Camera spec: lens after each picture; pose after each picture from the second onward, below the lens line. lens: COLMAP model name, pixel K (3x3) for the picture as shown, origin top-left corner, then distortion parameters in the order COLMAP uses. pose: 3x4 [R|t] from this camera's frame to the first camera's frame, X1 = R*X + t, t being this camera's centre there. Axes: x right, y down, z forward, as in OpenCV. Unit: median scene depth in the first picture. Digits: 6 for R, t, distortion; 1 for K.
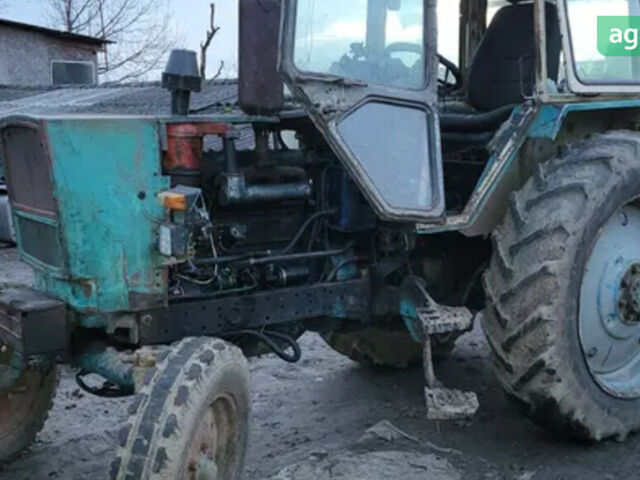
lens RADIAL K [[835.4, 0, 320.0], [0, 835.4, 240.0], [0, 0, 1]] dist [0.061201, -0.016771]
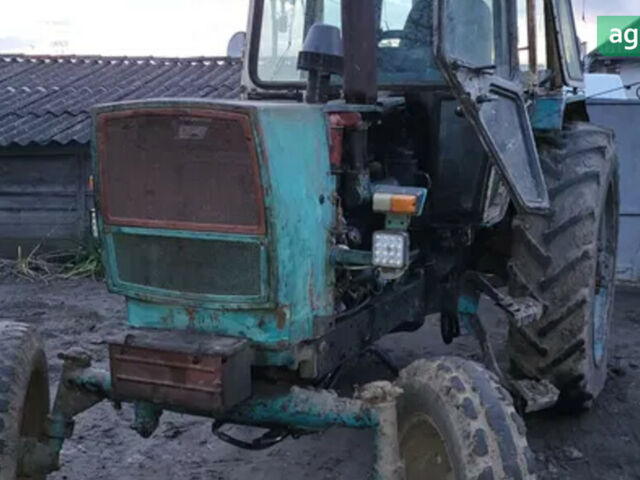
lens RADIAL K [[835.4, 0, 320.0], [0, 835.4, 240.0], [0, 0, 1]] dist [0.061201, -0.016771]
pose [[0.876862, -0.066835, 0.476073, -0.521795], [0.063570, 0.997713, 0.022980, -0.027350], [-0.476520, 0.010114, 0.879105, 0.231096]]
